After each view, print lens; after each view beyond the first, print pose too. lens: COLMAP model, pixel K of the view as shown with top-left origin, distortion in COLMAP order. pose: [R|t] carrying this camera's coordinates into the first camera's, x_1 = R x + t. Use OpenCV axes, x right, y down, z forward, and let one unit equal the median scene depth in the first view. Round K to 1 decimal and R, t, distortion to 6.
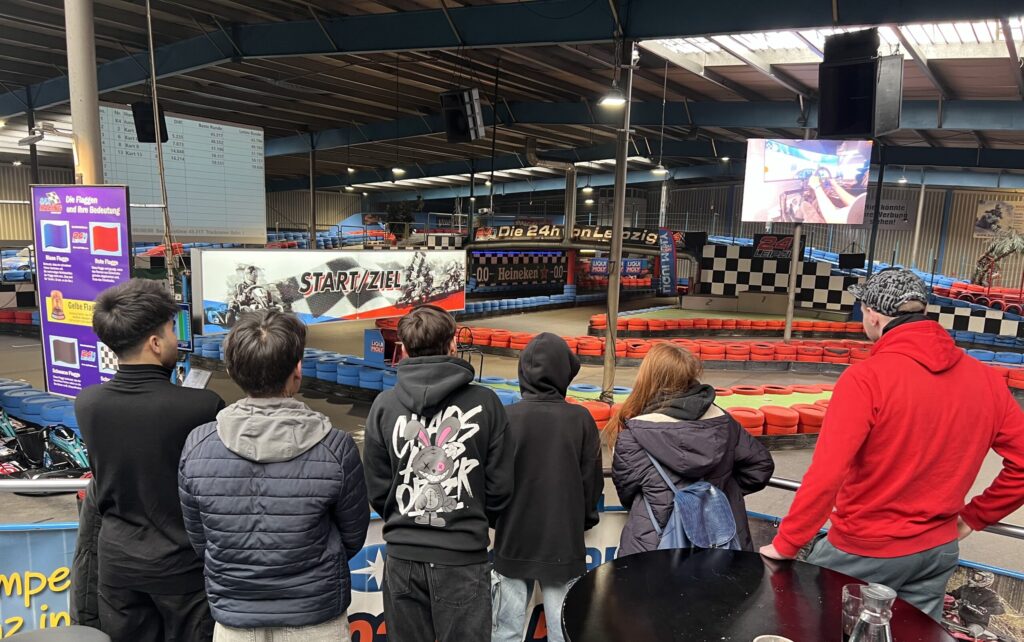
lens RADIAL K [[910.7, 0, 512.0], [0, 910.7, 321.0], [0, 0, 1]] dist [0.000307, 0.000028]
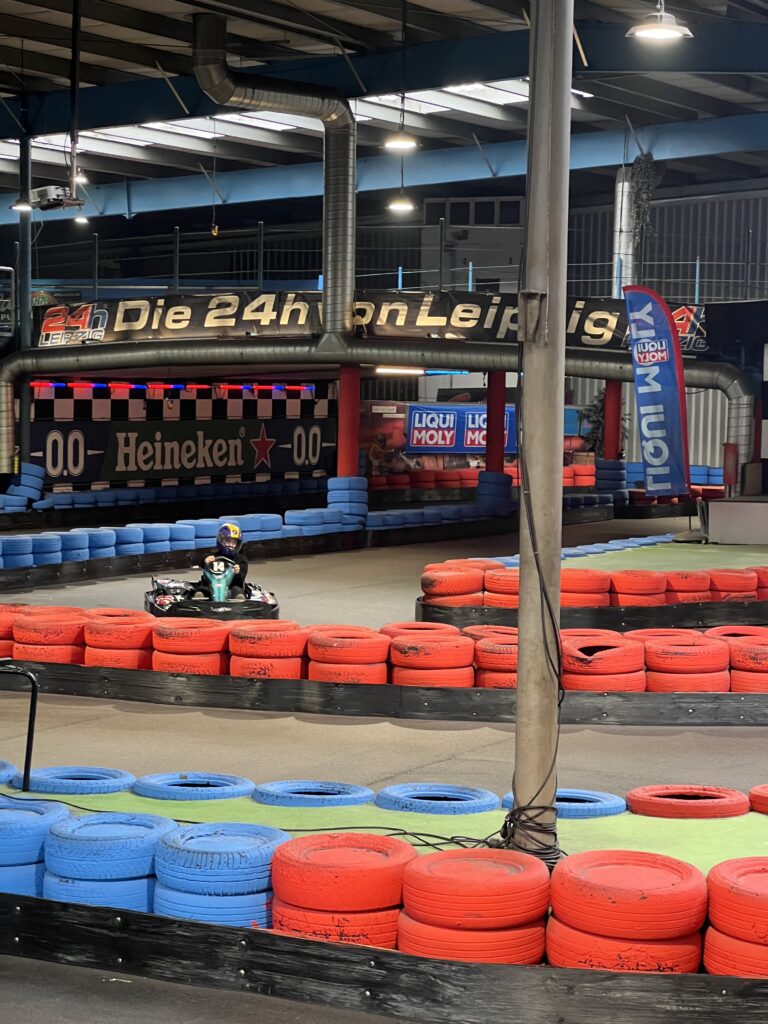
lens RADIAL K [[2615.6, 0, 384.0], [0, 2615.6, 512.0], [0, 0, 1]] dist [0.020135, 0.620819]
pose [[0.996320, -0.024254, 0.082212, 0.002382], [0.027783, 0.998729, -0.042059, 0.009234], [-0.081087, 0.044188, 0.995727, 0.102801]]
